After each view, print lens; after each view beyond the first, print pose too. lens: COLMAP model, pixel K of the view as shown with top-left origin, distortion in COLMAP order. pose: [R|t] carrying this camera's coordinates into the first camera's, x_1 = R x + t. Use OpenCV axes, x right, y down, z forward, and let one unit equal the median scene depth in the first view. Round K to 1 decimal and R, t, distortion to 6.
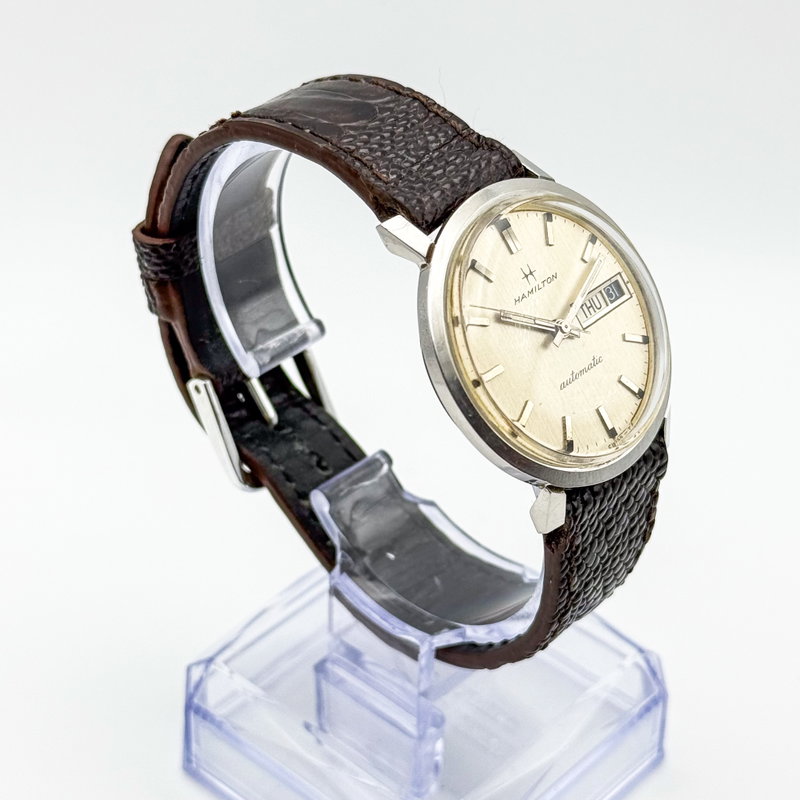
lens RADIAL K [[2083.2, 0, 400.0], [0, 2083.2, 400.0], [0, 0, 1]] dist [0.047932, 0.231913]
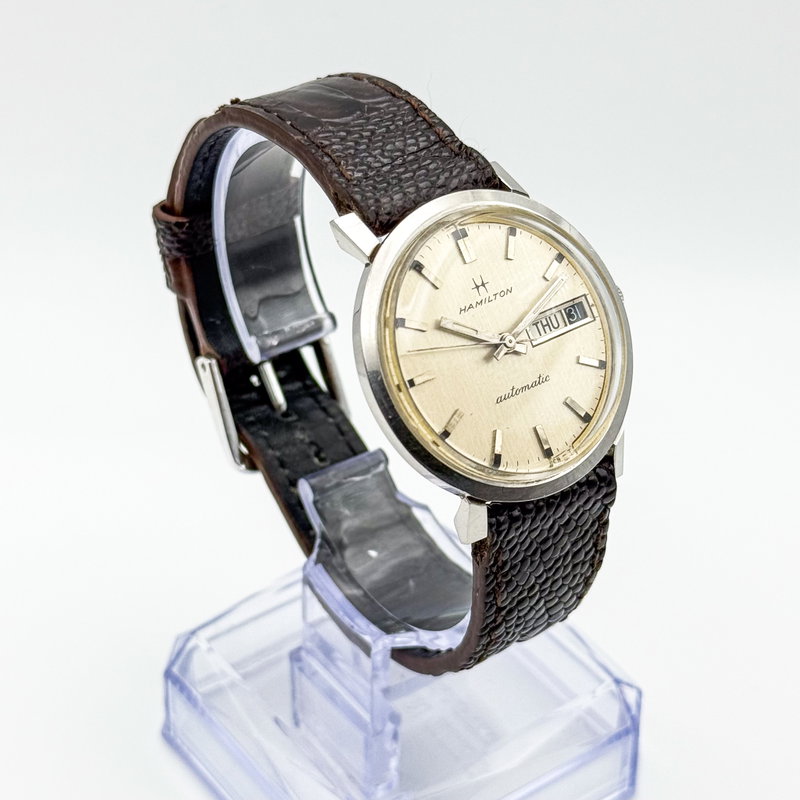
lens RADIAL K [[2083.2, 0, 400.0], [0, 2083.2, 400.0], [0, 0, 1]] dist [0.047932, 0.231913]
pose [[0.980566, 0.114639, -0.159214, 0.181233], [-0.115576, 0.993293, 0.003395, -0.004301], [0.158535, 0.015072, 0.987238, 0.005951]]
